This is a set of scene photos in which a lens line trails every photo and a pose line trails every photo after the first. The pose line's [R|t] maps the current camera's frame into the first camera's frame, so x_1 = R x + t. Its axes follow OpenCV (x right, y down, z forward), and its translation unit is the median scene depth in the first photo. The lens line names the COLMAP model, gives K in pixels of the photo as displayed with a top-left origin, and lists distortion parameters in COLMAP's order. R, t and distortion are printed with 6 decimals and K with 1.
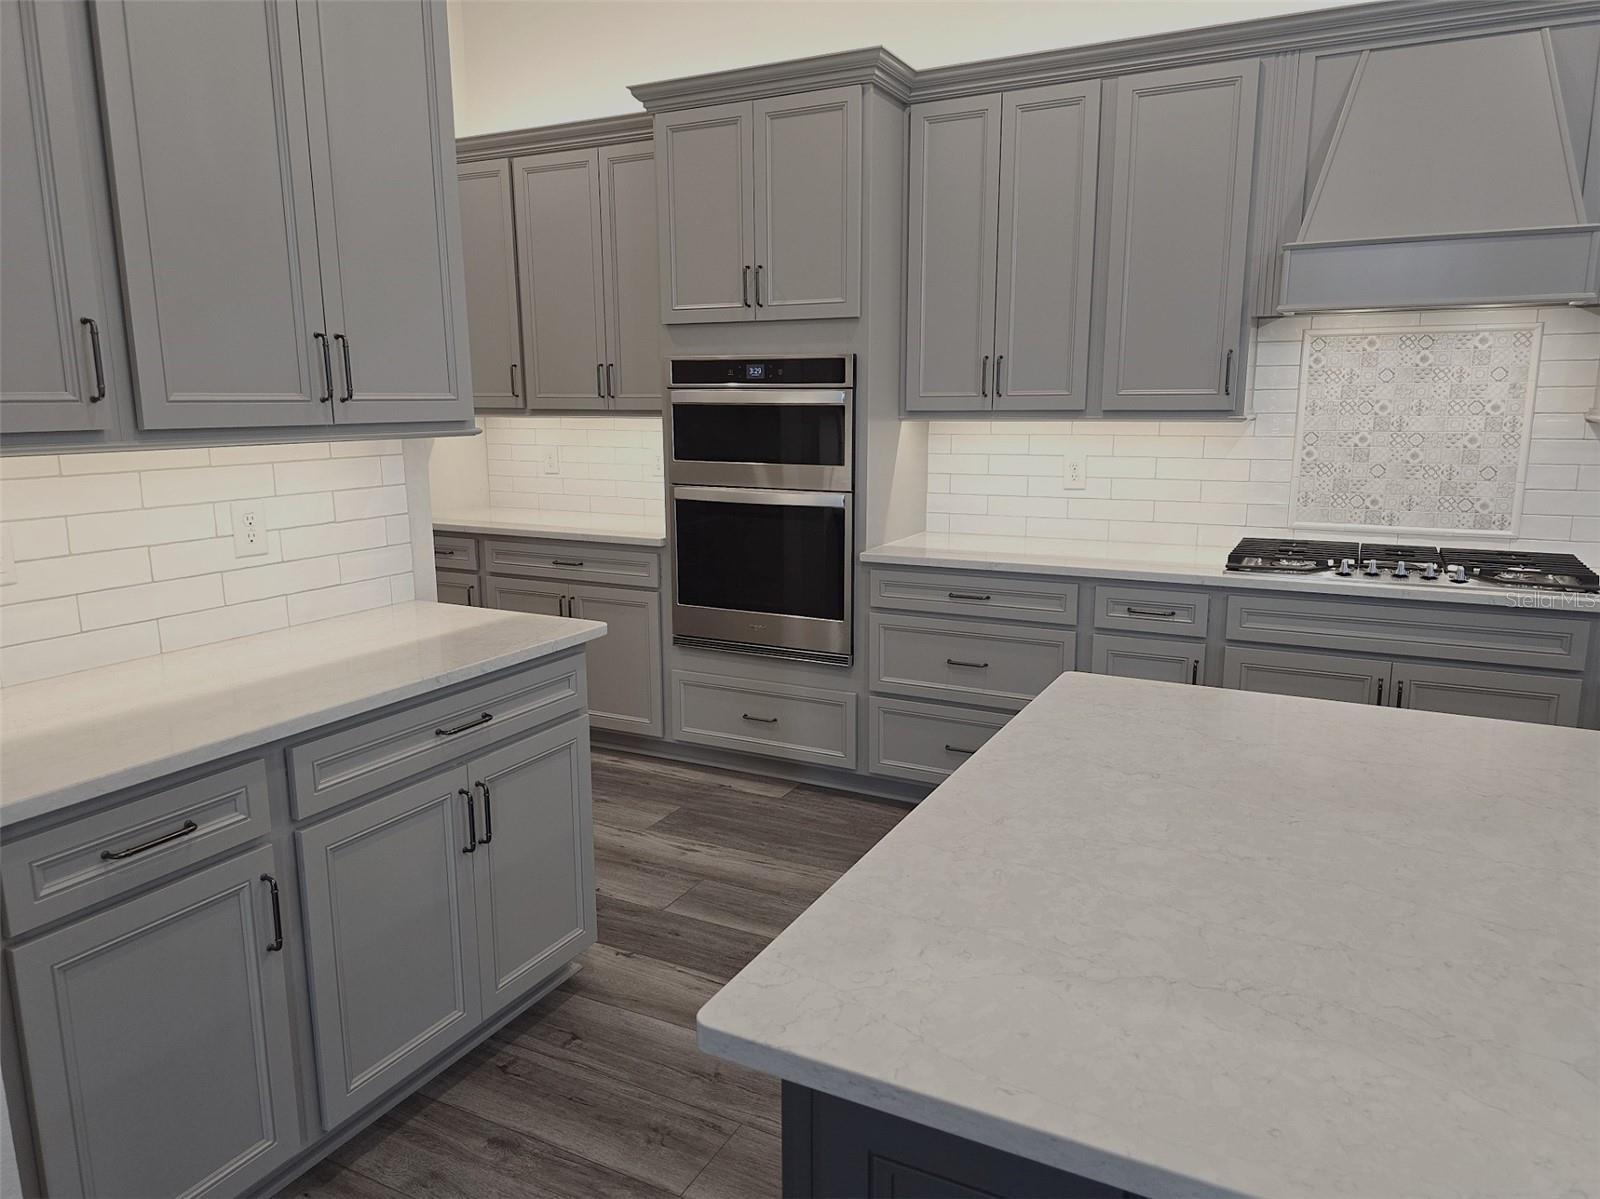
lens RADIAL K [[1071.0, 0, 799.4], [0, 1071.0, 588.5], [0, 0, 1]] dist [0.032953, -0.010567]
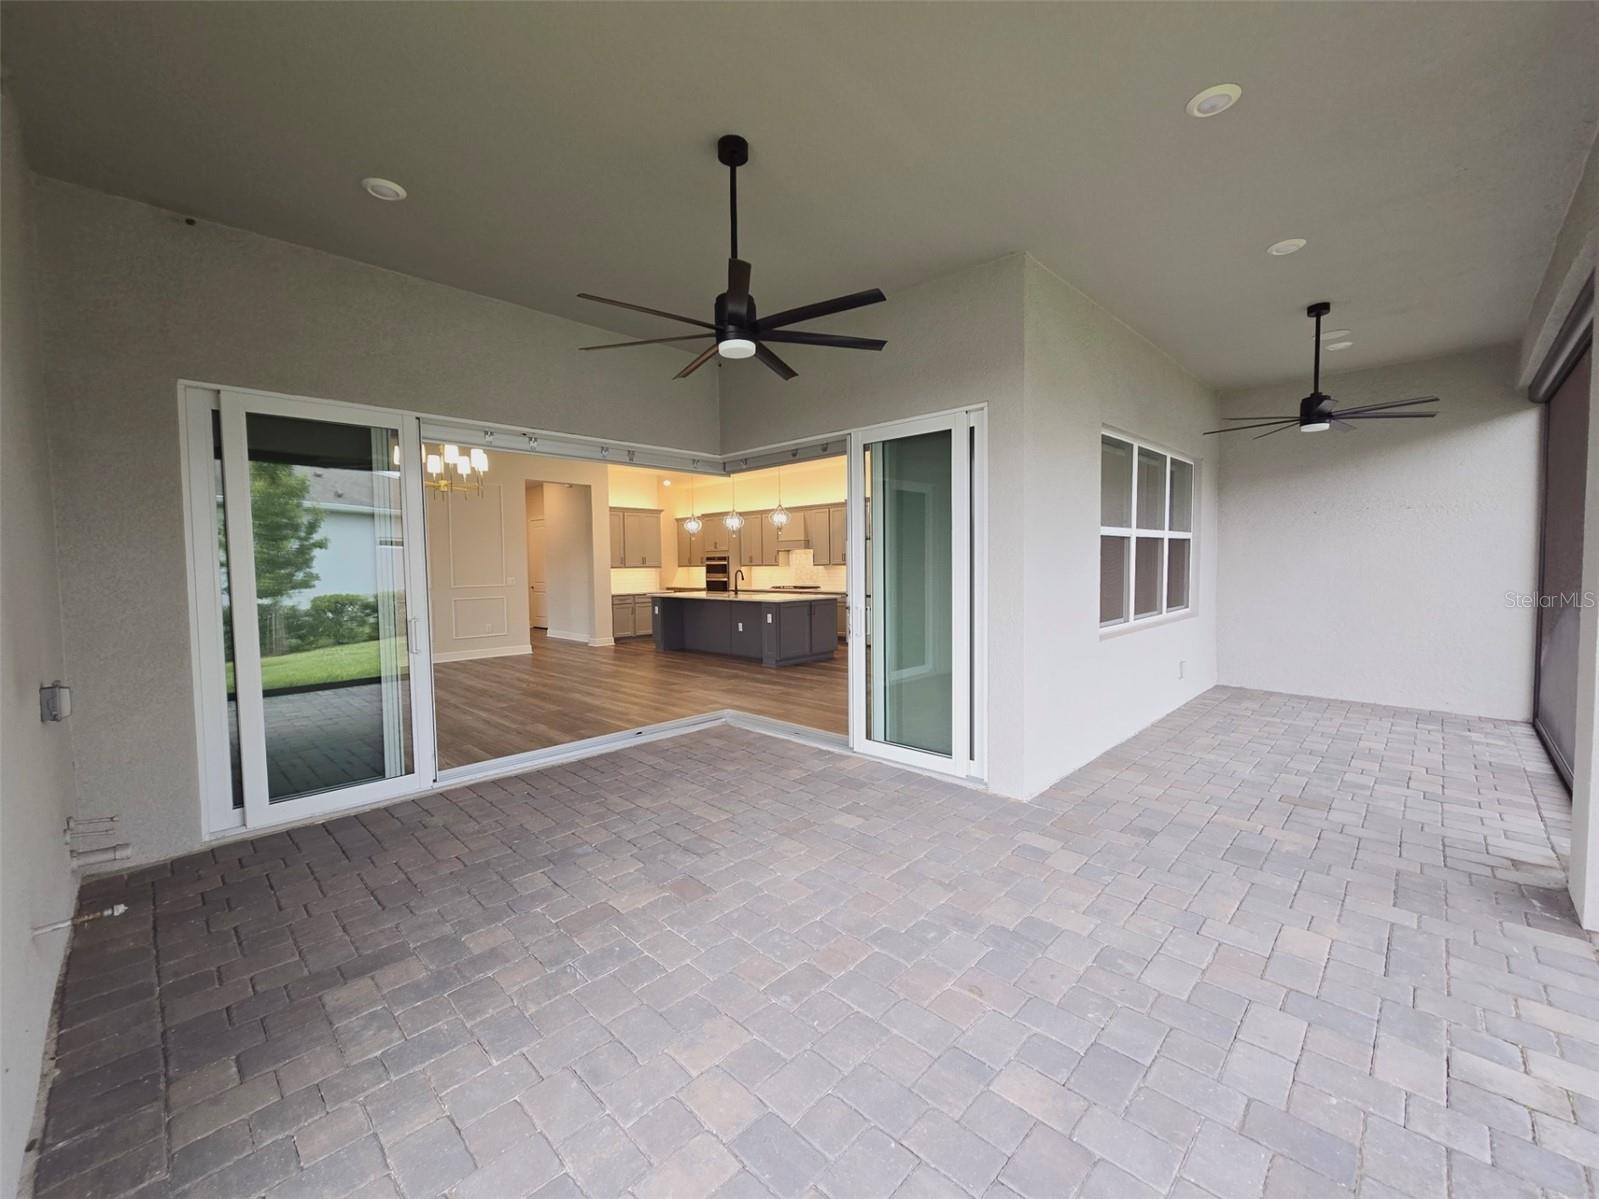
lens RADIAL K [[655.0, 0, 797.9], [0, 655.0, 594.8], [0, 0, 1]] dist [-0.003794, 0.001070]
pose [[0.954125, 0.008591, -0.299287, 1.574317], [-0.049011, 0.990587, -0.127811, 0.468601], [0.295371, 0.136616, 0.945564, -2.435761]]
